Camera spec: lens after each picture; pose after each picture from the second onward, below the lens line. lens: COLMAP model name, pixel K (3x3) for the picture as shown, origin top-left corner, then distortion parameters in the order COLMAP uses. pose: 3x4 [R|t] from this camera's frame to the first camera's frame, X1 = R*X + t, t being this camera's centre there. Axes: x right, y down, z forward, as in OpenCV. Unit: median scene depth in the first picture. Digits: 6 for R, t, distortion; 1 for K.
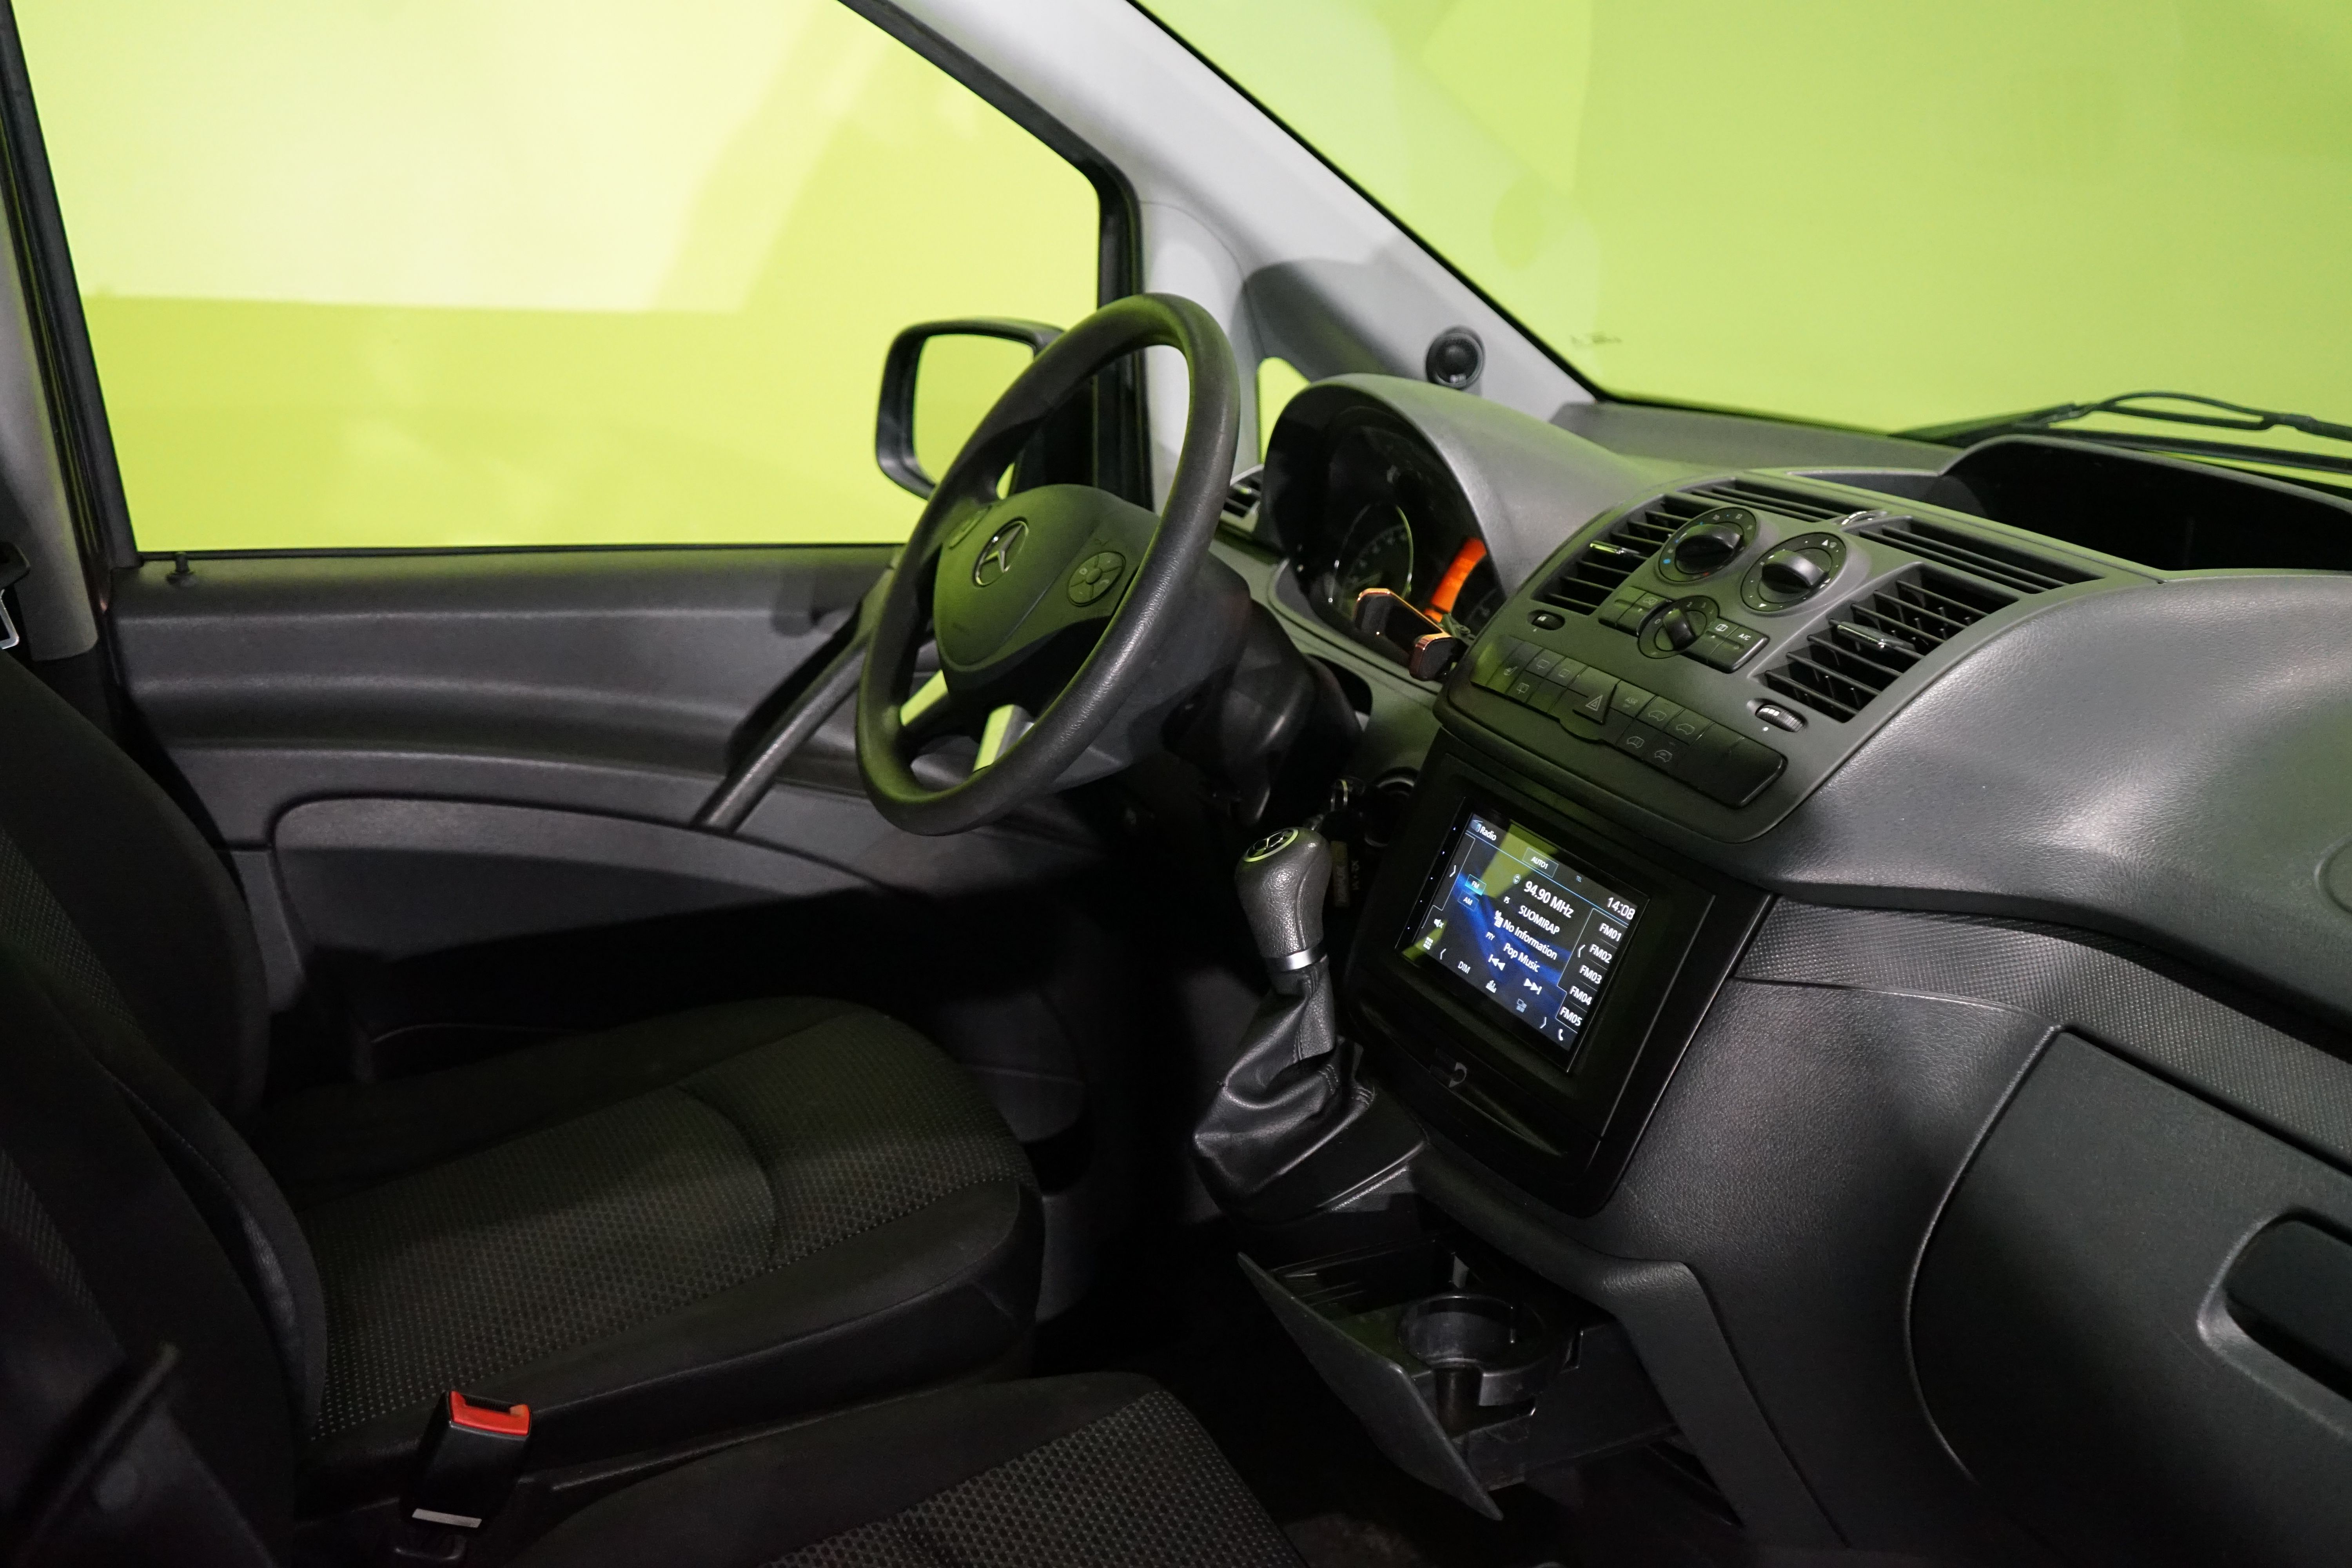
lens RADIAL K [[2213.3, 0, 1176.0], [0, 2213.3, 784.0], [0, 0, 1]] dist [-0.003581, 0.001524]
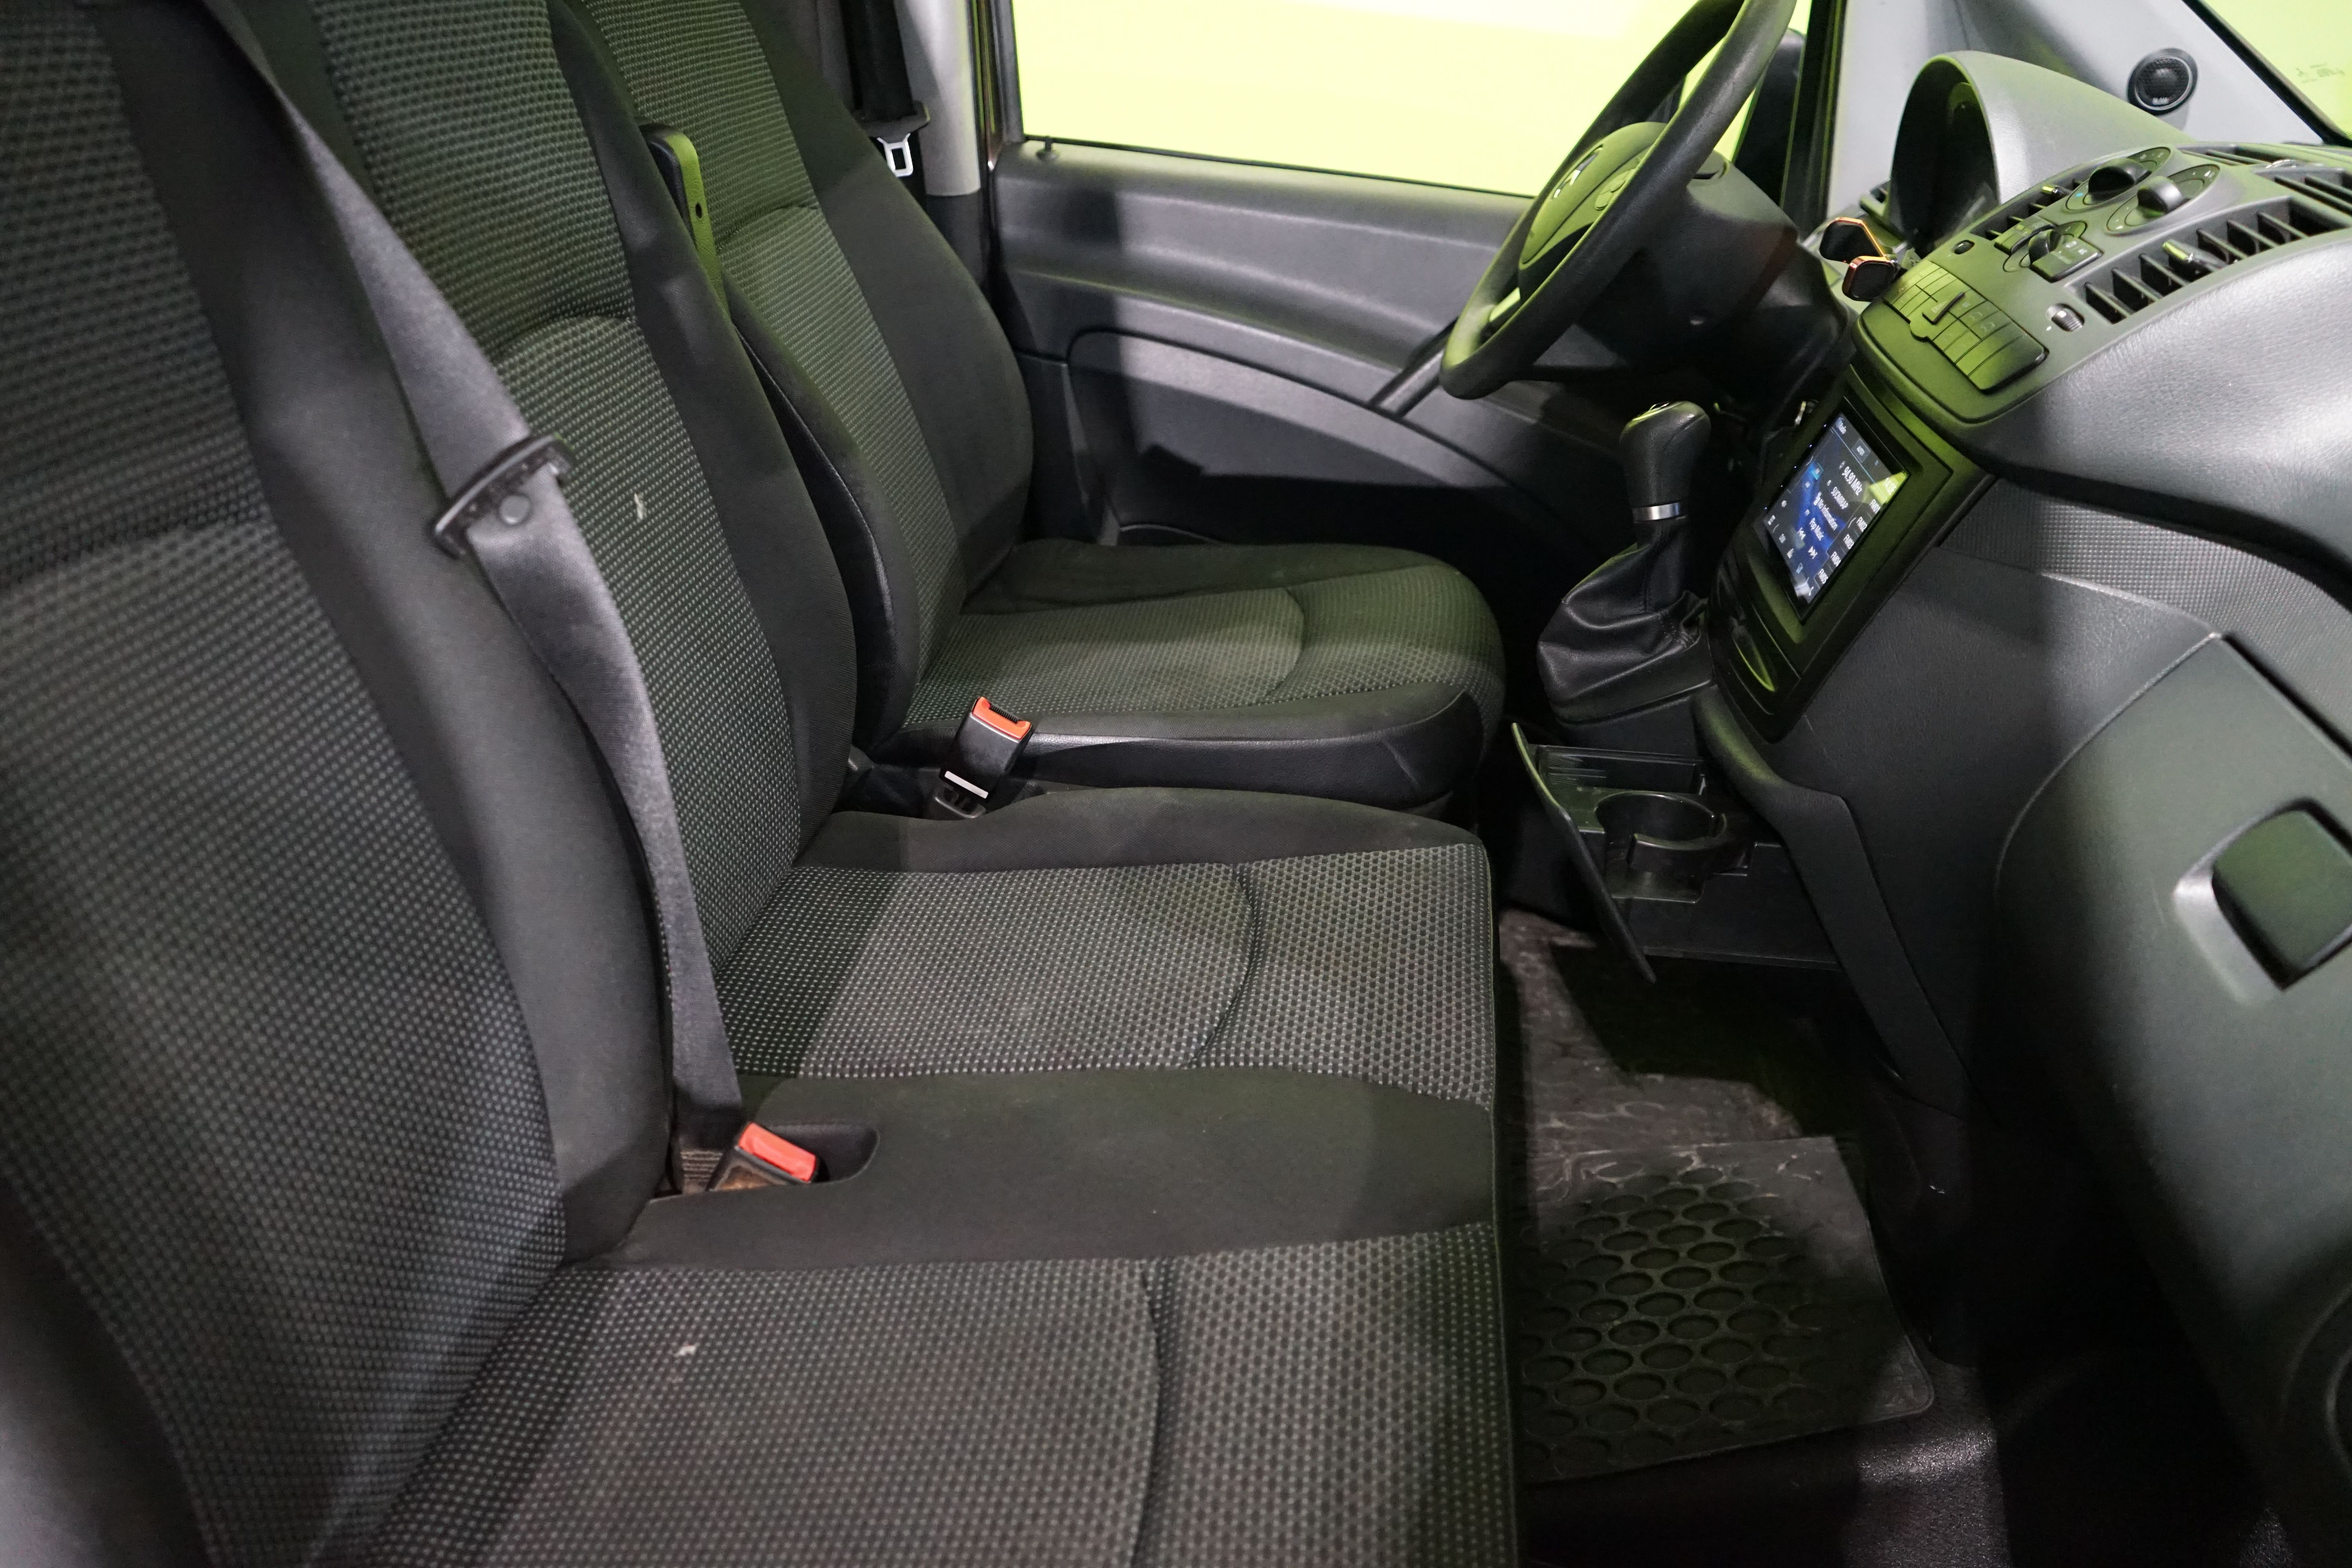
lens RADIAL K [[1871.1, 0, 1176.0], [0, 1871.1, 784.0], [0, 0, 1]] dist [-0.013739, -0.002036]
pose [[0.853075, 0.245558, -0.460396, 0.336261], [-0.188843, 0.967825, 0.166292, 0.104205], [0.486417, -0.054916, 0.871999, 0.014255]]
